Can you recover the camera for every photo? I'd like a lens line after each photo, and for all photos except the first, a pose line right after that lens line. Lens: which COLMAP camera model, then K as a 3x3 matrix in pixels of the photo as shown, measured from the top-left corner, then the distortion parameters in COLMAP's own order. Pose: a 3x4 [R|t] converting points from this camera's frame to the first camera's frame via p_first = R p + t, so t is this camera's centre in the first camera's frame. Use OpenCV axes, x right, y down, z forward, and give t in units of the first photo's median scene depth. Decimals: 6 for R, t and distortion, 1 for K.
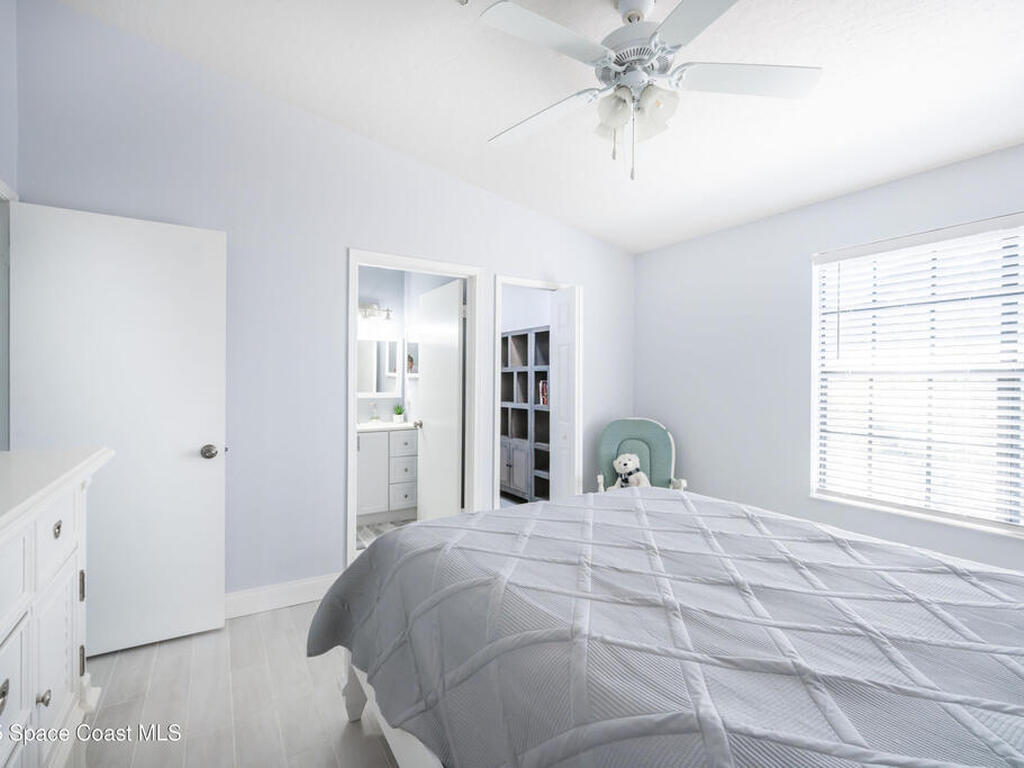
lens RADIAL K [[465.7, 0, 482.8], [0, 465.7, 382.6], [0, 0, 1]] dist [-0.000662, -0.000727]
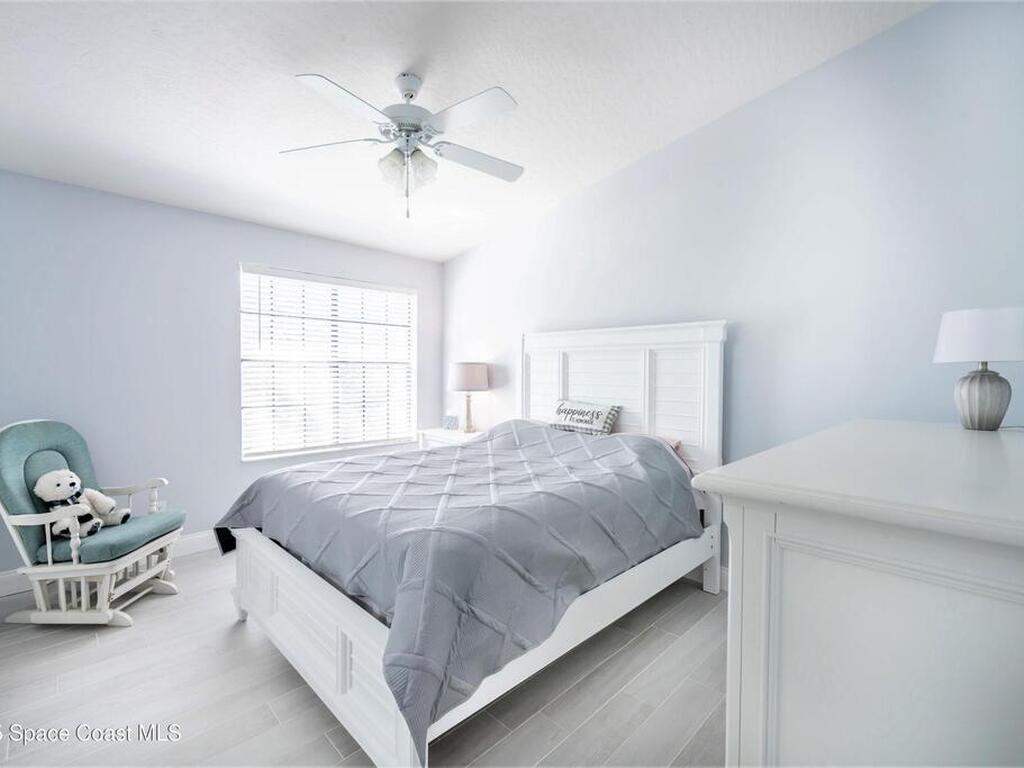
lens RADIAL K [[465.7, 0, 482.8], [0, 465.7, 382.6], [0, 0, 1]] dist [-0.000662, -0.000727]
pose [[-0.235325, -0.036621, 0.971227, -0.675805], [-0.008534, 0.999329, 0.035613, -0.011948], [-0.971879, 0.000092, -0.235480, 0.723884]]
